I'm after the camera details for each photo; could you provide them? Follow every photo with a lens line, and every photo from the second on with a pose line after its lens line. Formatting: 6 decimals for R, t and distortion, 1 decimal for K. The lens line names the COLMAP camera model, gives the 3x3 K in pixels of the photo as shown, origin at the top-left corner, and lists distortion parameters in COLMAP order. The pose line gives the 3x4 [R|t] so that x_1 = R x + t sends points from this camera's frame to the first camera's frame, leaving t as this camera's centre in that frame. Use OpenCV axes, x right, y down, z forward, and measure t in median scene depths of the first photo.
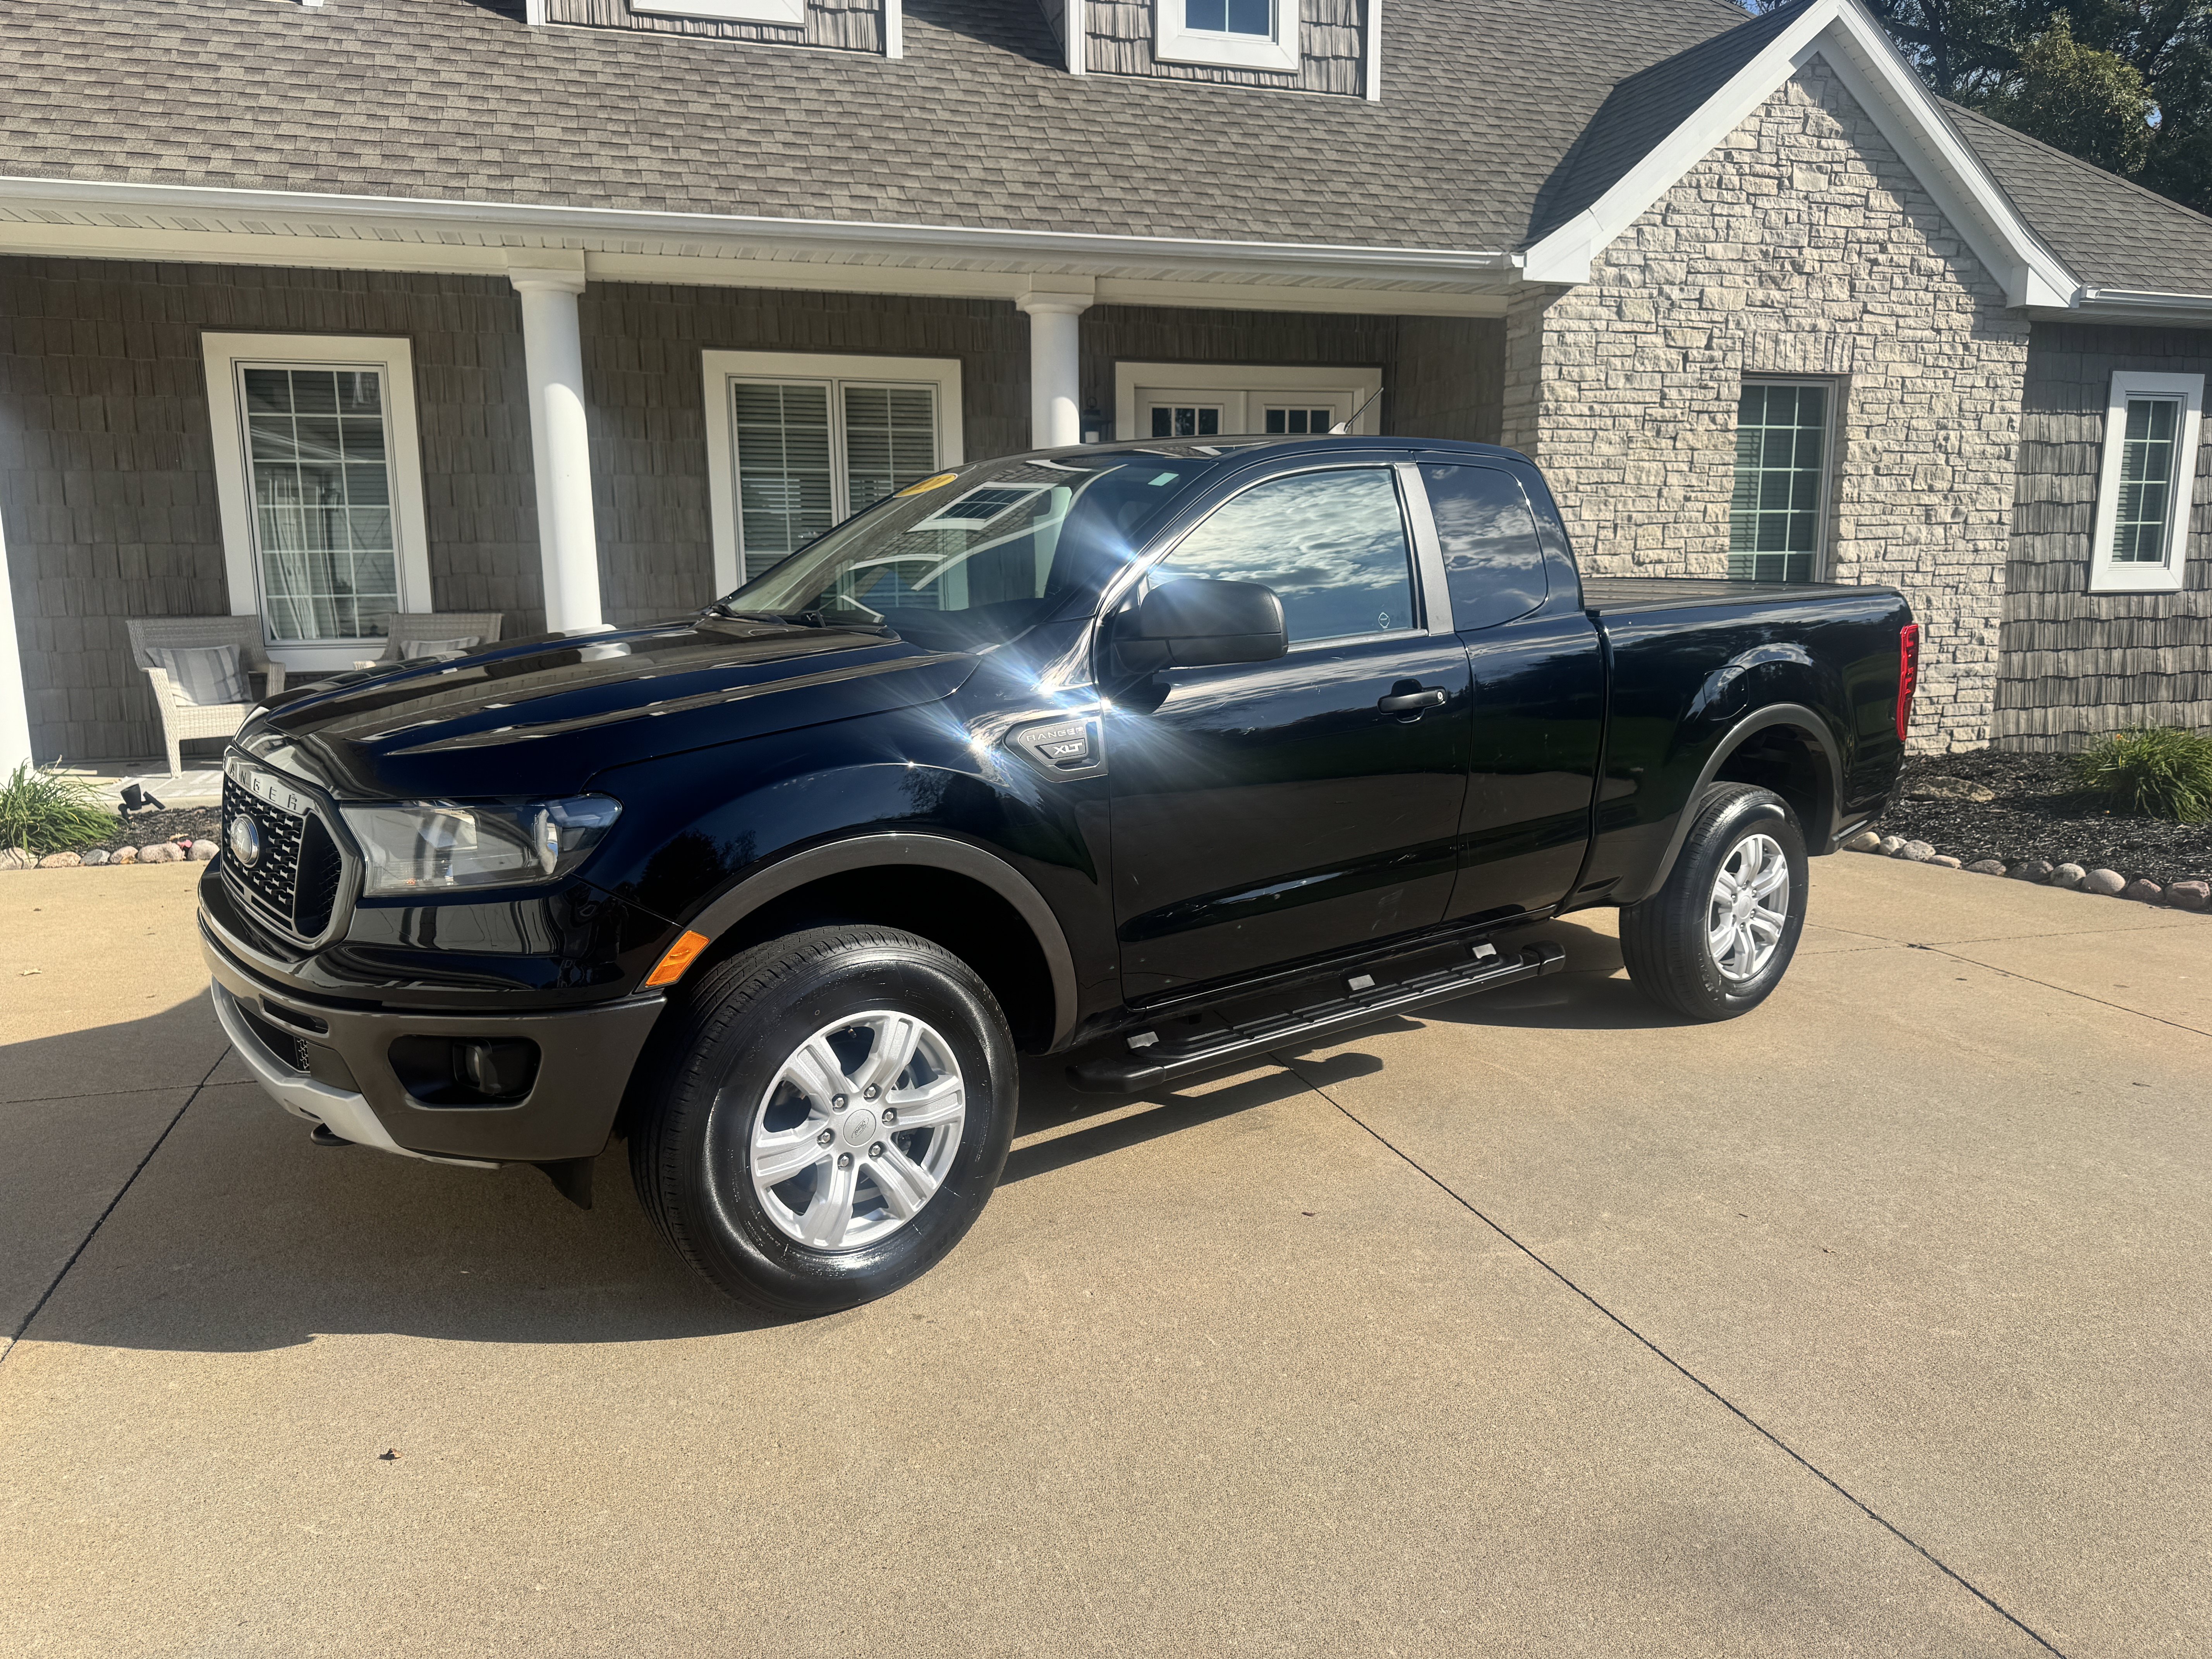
lens RADIAL K [[1558.8, 0, 1110.9], [0, 1558.8, 834.6], [0, 0, 1]] dist [0.018758, -0.022334]
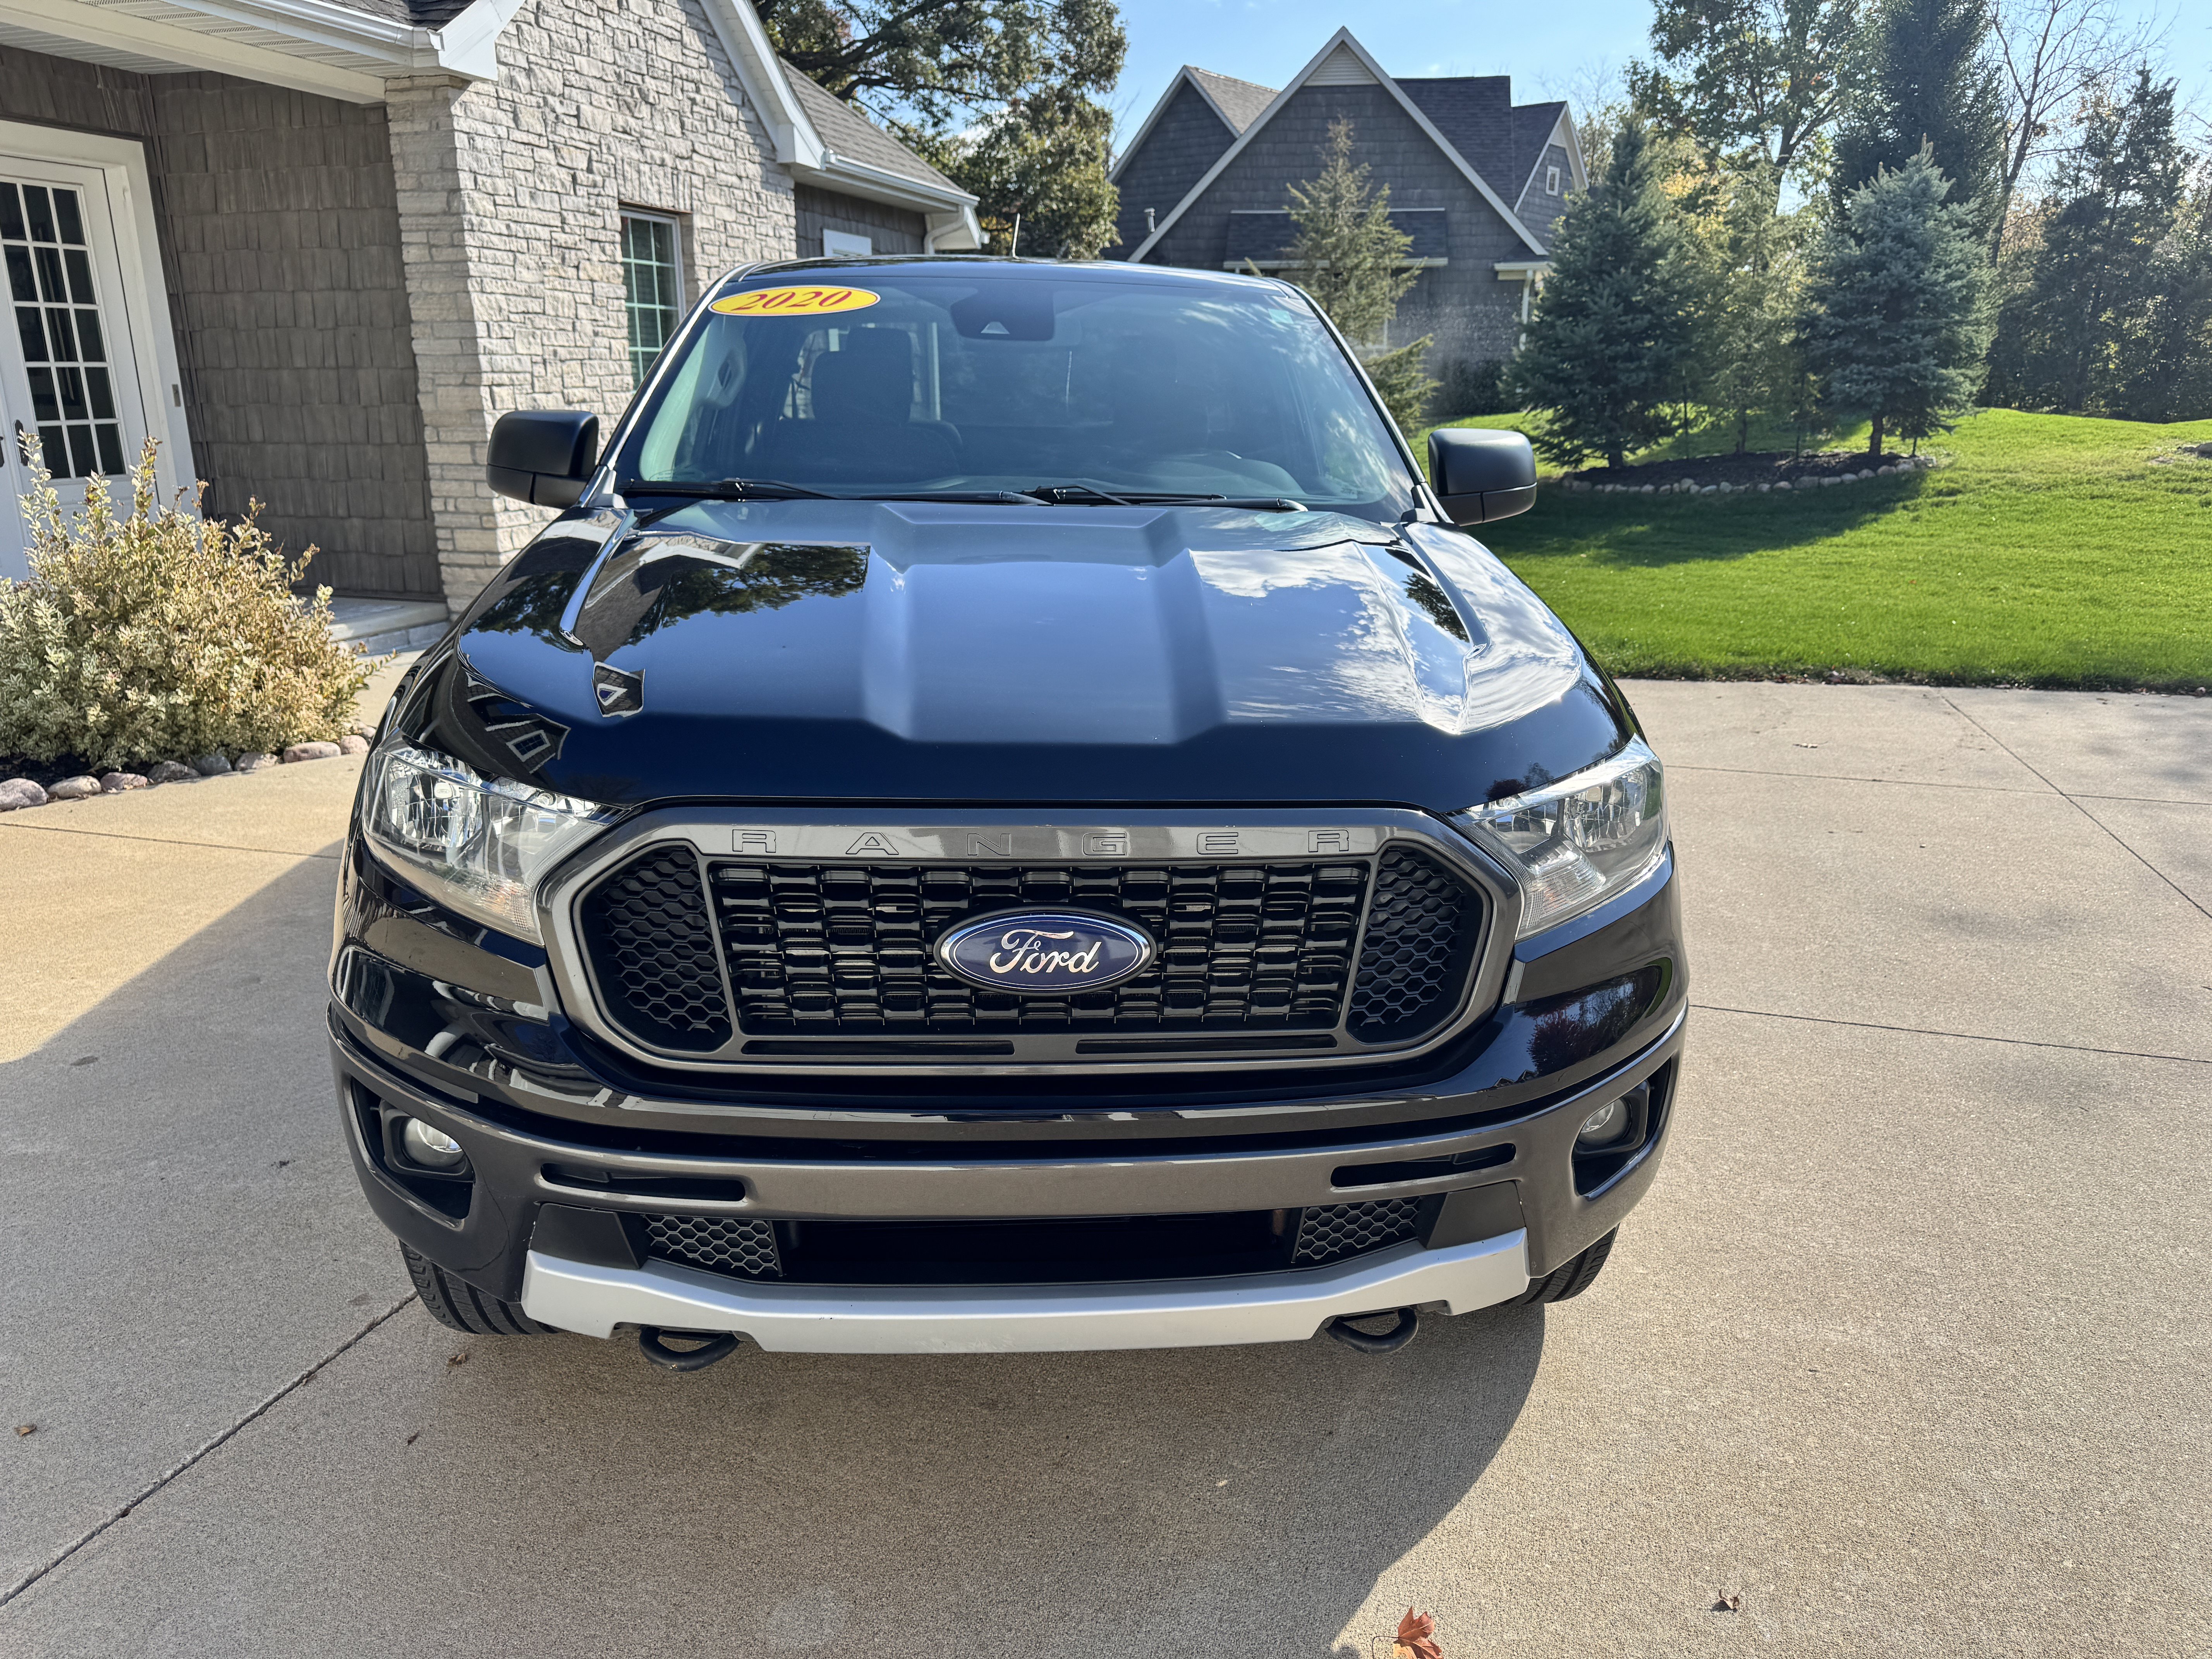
lens RADIAL K [[1558.8, 0, 1111.1], [0, 1558.8, 831.4], [0, 0, 1]] dist [0.018758, -0.022334]
pose [[0.569699, -0.219190, 0.792085, -0.283557], [0.139580, 0.975582, 0.169577, -0.037434], [-0.809914, 0.013951, 0.586383, 0.194847]]
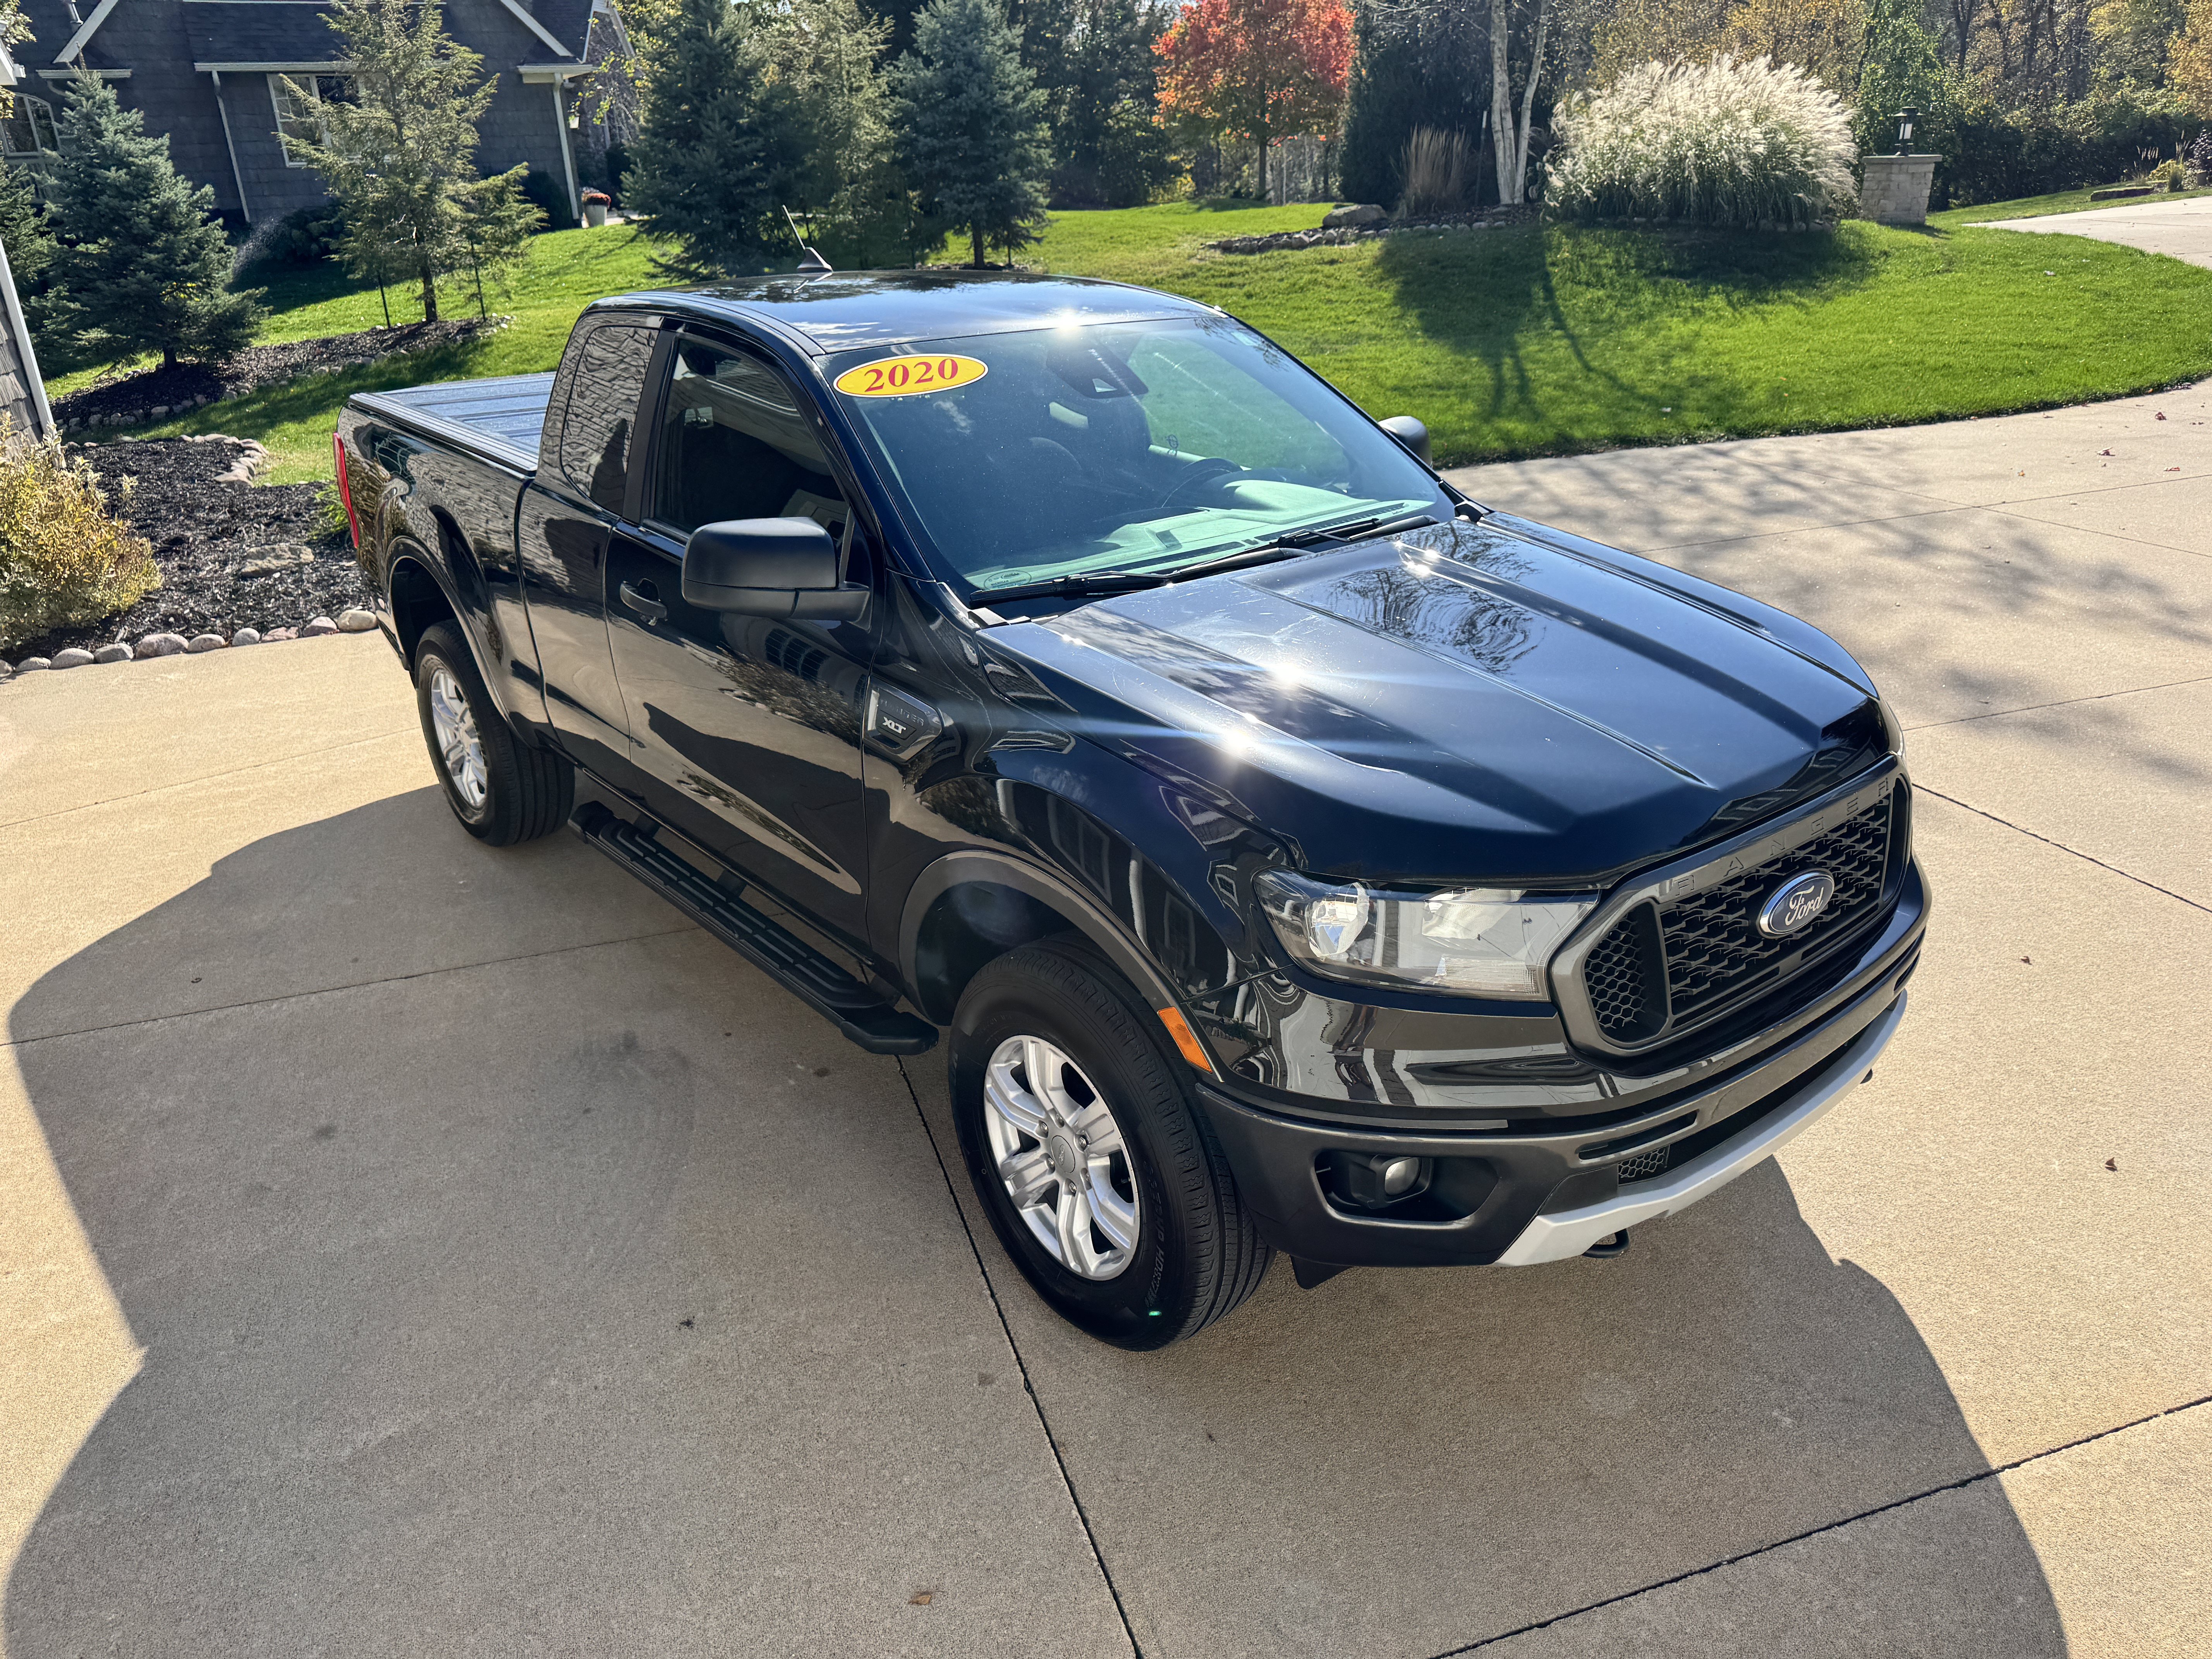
lens RADIAL K [[1558.8, 0, 1098.0], [0, 1558.8, 822.2], [0, 0, 1]] dist [0.018758, -0.022334]
pose [[-0.004943, -0.389558, 0.920989, -0.385137], [0.207518, 0.900551, 0.382027, -0.127723], [-0.978219, 0.193010, 0.076389, 0.380633]]
